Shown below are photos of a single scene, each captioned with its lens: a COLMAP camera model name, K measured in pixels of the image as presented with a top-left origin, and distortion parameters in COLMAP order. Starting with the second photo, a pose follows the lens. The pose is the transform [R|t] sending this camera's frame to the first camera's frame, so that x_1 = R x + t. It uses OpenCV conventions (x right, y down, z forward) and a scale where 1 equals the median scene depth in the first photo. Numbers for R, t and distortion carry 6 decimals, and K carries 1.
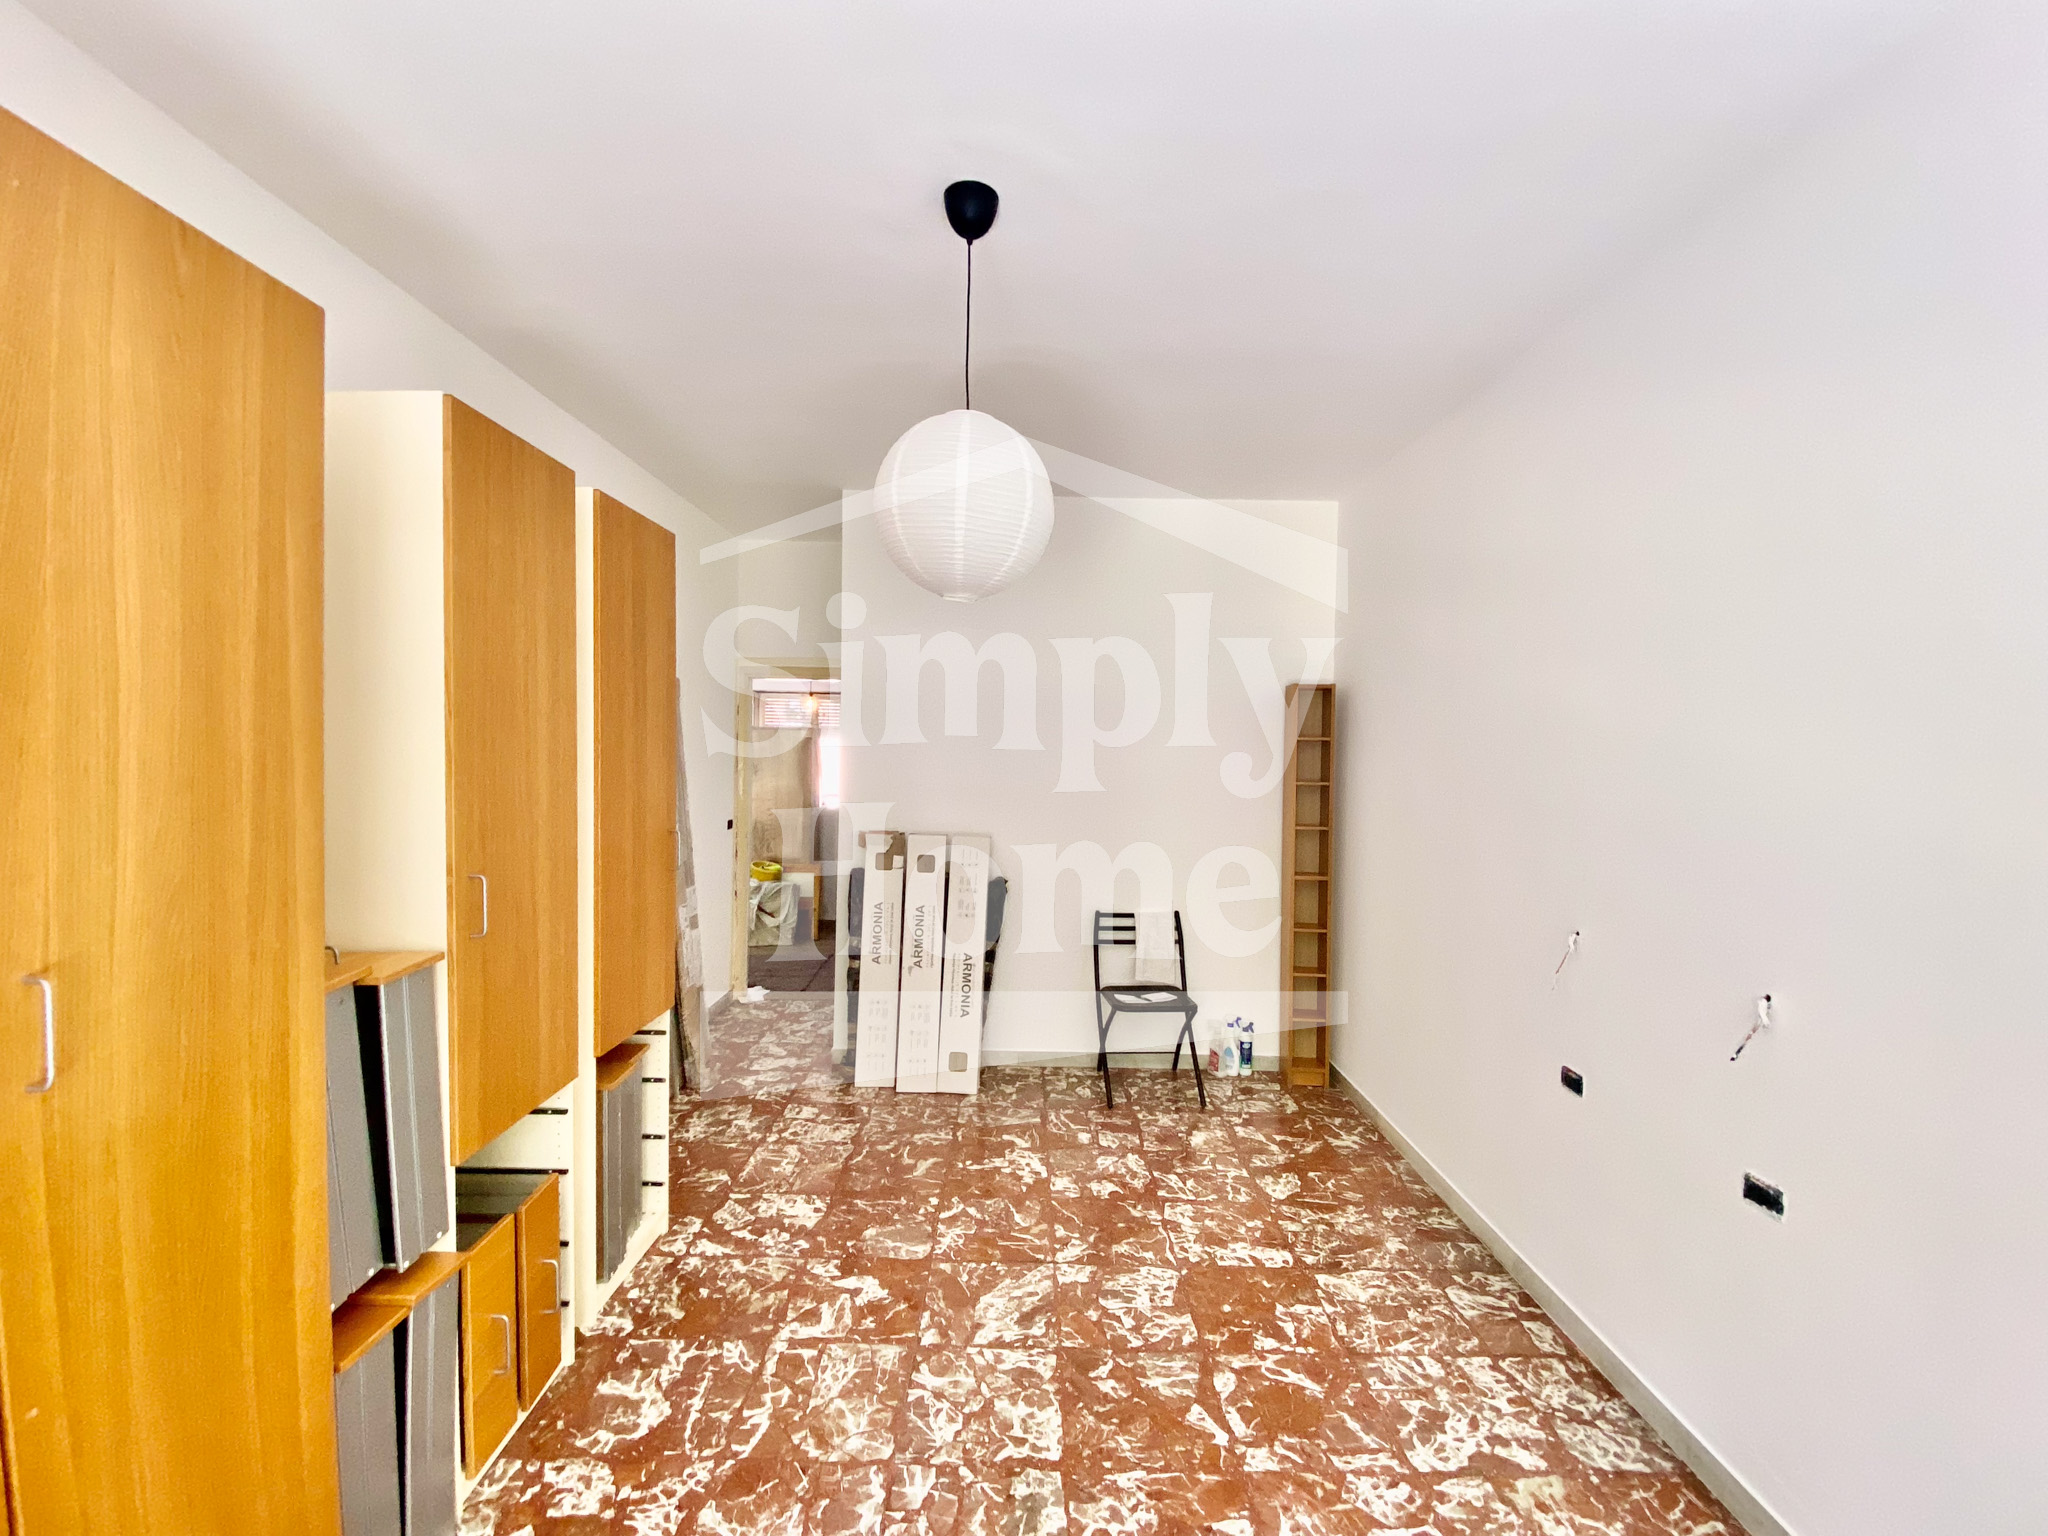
lens RADIAL K [[813.6, 0, 980.7], [0, 813.6, 755.9], [0, 0, 1]] dist [-0.026903, -0.004323]
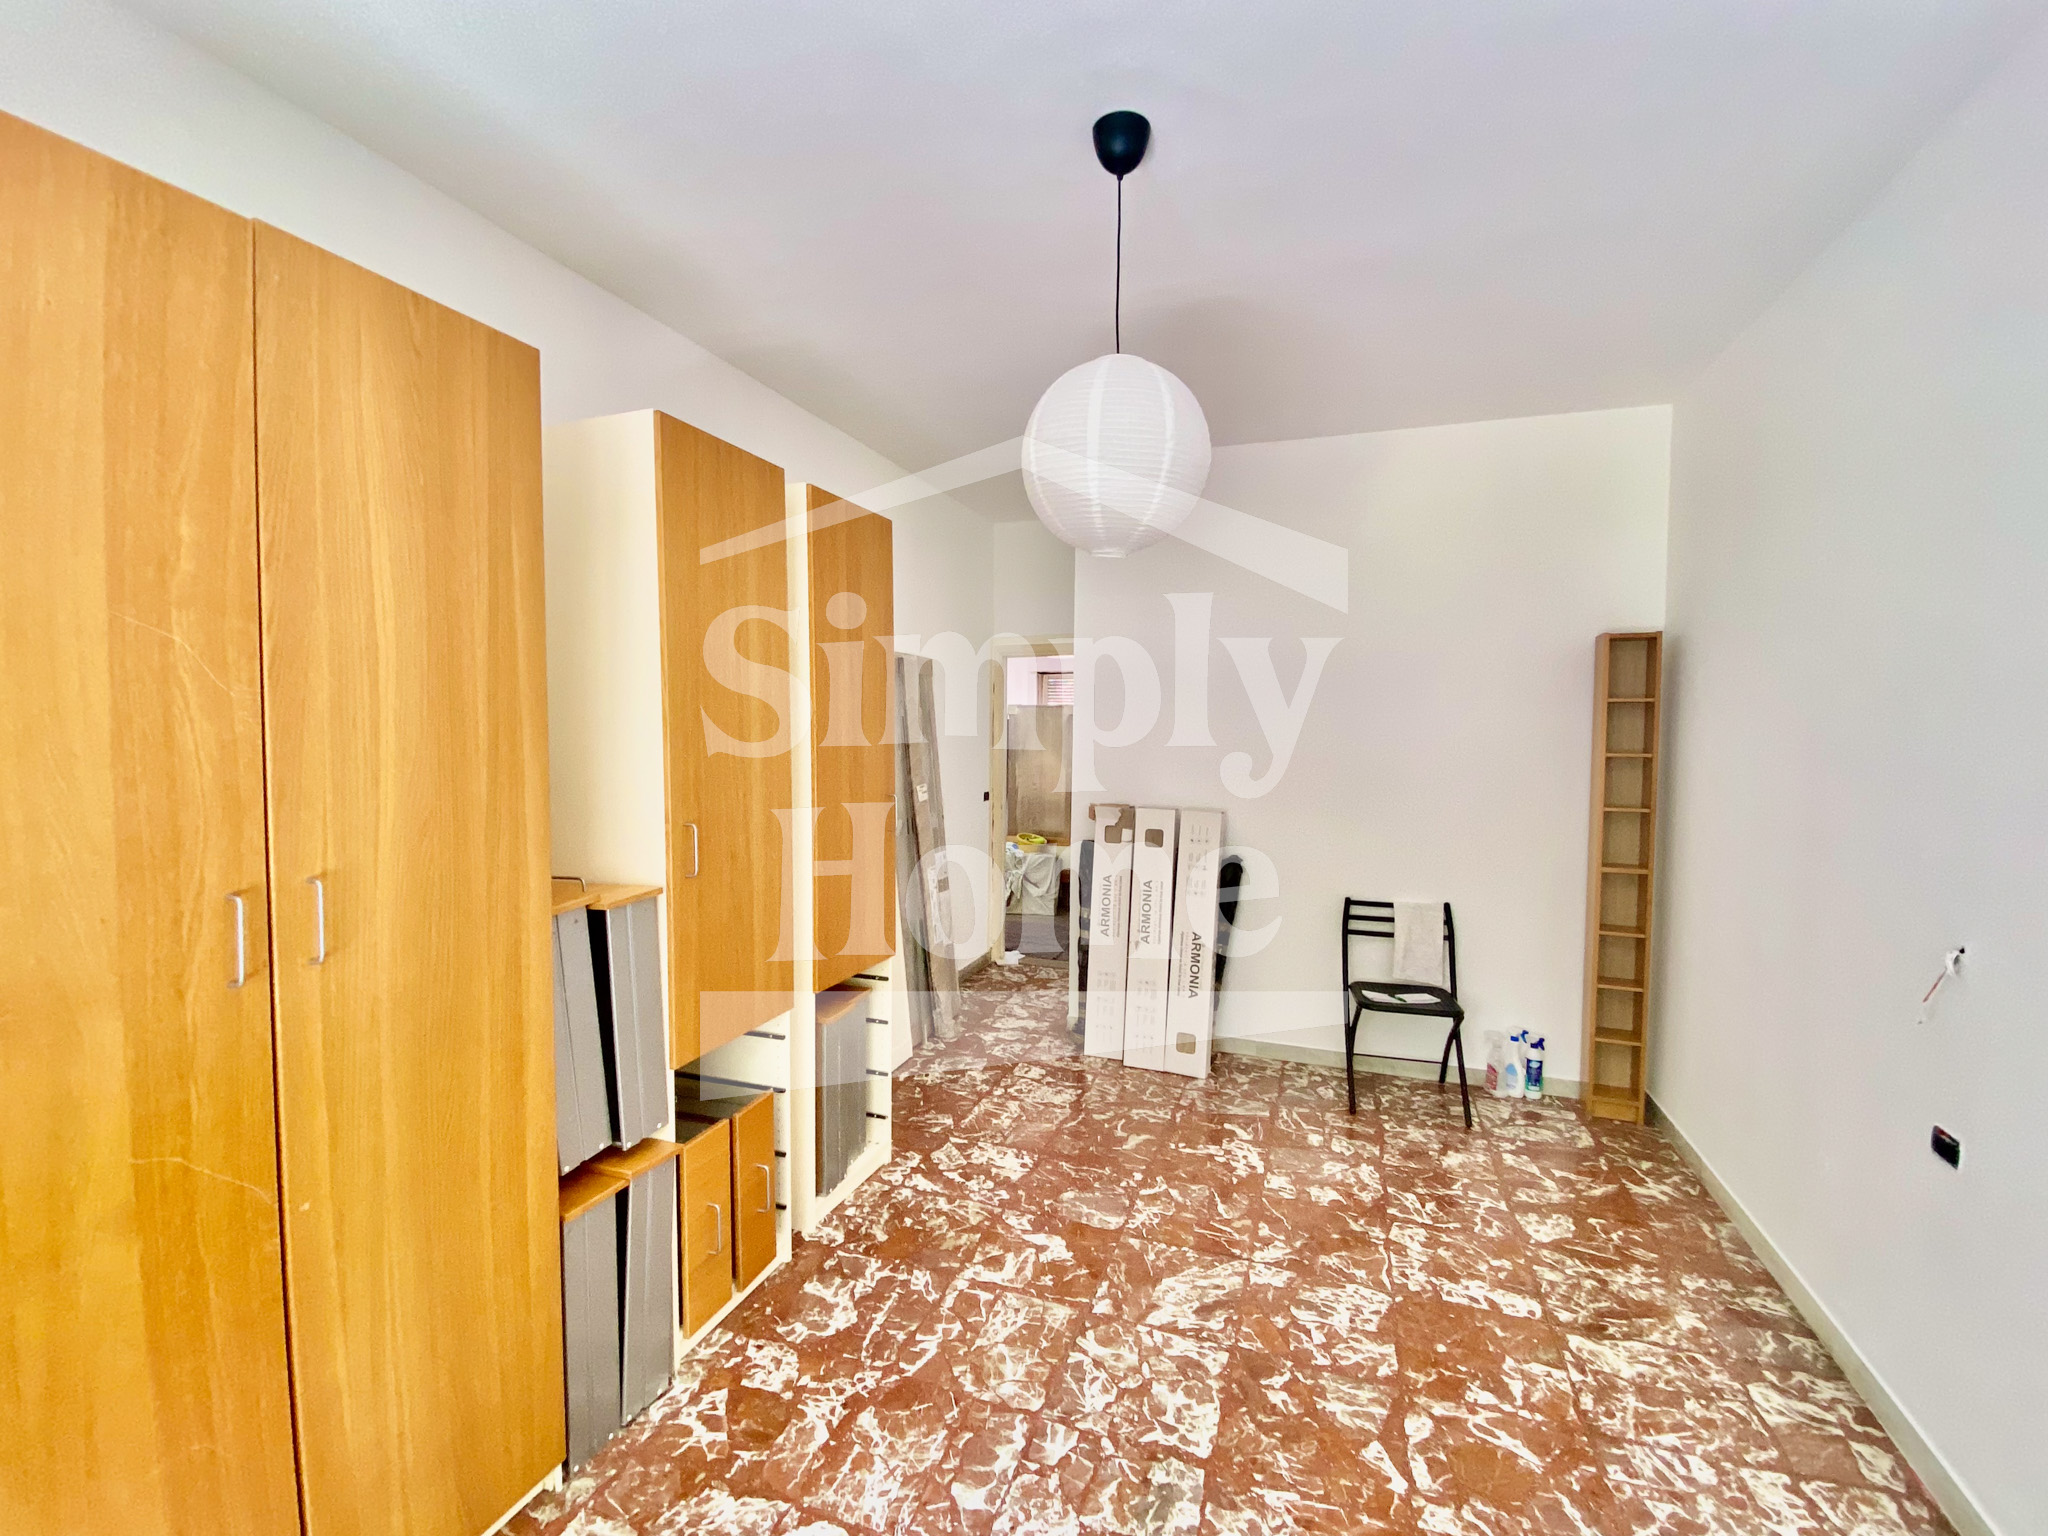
lens RADIAL K [[813.6, 0, 1005.9], [0, 813.6, 755.7], [0, 0, 1]] dist [-0.026903, -0.004323]
pose [[0.944267, 0.007982, -0.329084, 0.149538], [0.000318, 0.999683, 0.025160, 0.016254], [0.329180, -0.023863, 0.943965, 0.036064]]
